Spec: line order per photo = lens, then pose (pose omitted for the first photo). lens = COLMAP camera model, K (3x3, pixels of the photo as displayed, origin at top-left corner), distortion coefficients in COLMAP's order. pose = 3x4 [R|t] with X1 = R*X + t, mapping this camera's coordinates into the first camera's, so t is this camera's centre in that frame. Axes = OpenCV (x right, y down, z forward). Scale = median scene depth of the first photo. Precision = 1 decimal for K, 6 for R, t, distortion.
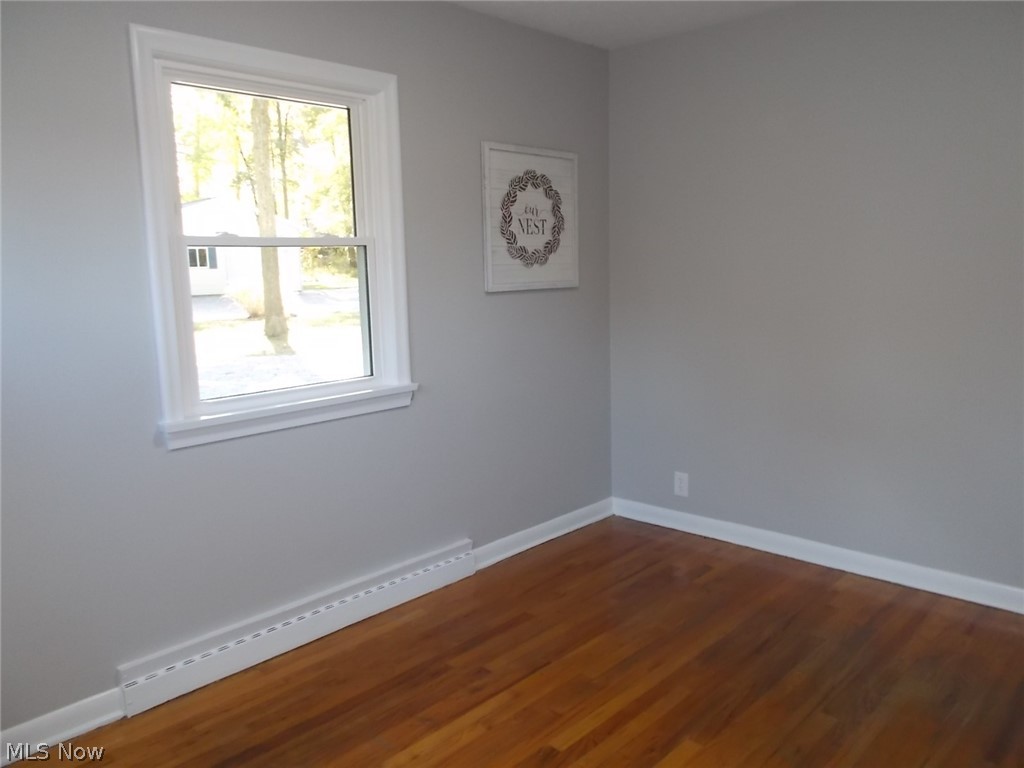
lens RADIAL K [[786.3, 0, 509.6], [0, 786.3, 380.3], [0, 0, 1]] dist [0.011563, -0.005823]
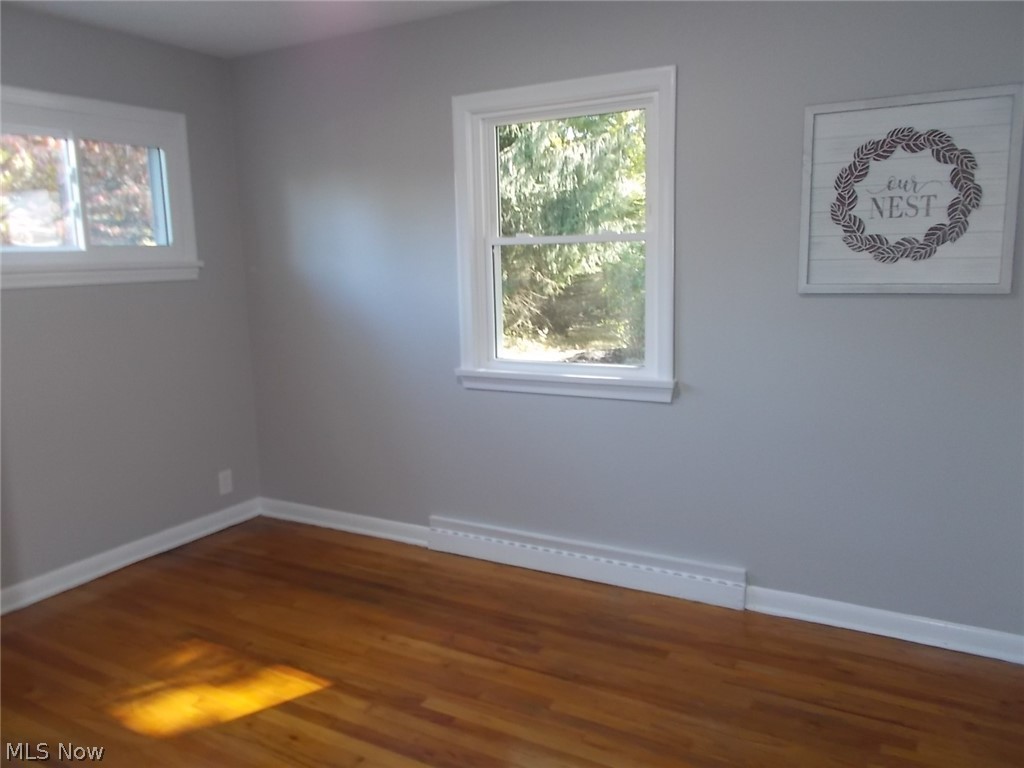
lens RADIAL K [[786.3, 0, 509.6], [0, 786.3, 380.3], [0, 0, 1]] dist [0.011563, -0.005823]
pose [[0.246832, 0.175607, -0.953014, 0.683288], [-0.123219, 0.981149, 0.148877, -0.106239], [0.961192, 0.080682, 0.263817, 0.493296]]
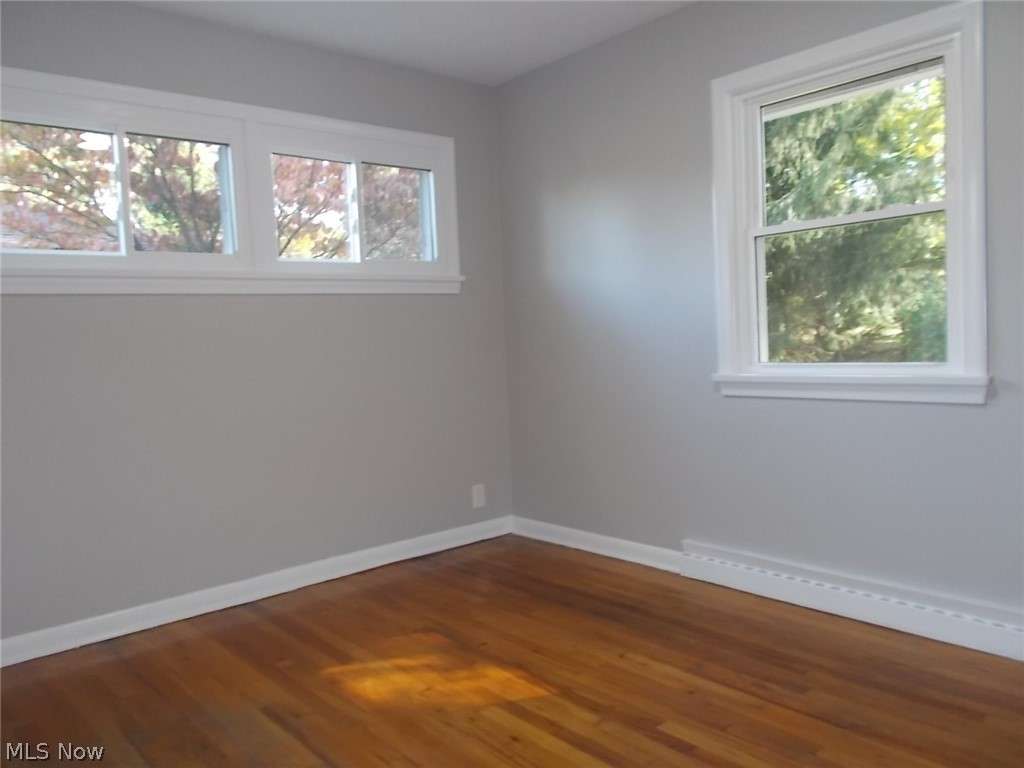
lens RADIAL K [[786.3, 0, 509.6], [0, 786.3, 380.3], [0, 0, 1]] dist [0.011563, -0.005823]
pose [[-0.093569, 0.090758, -0.991468, 0.634500], [-0.097735, 0.990189, 0.099865, -0.022806], [0.990804, 0.106245, -0.083780, 0.535507]]
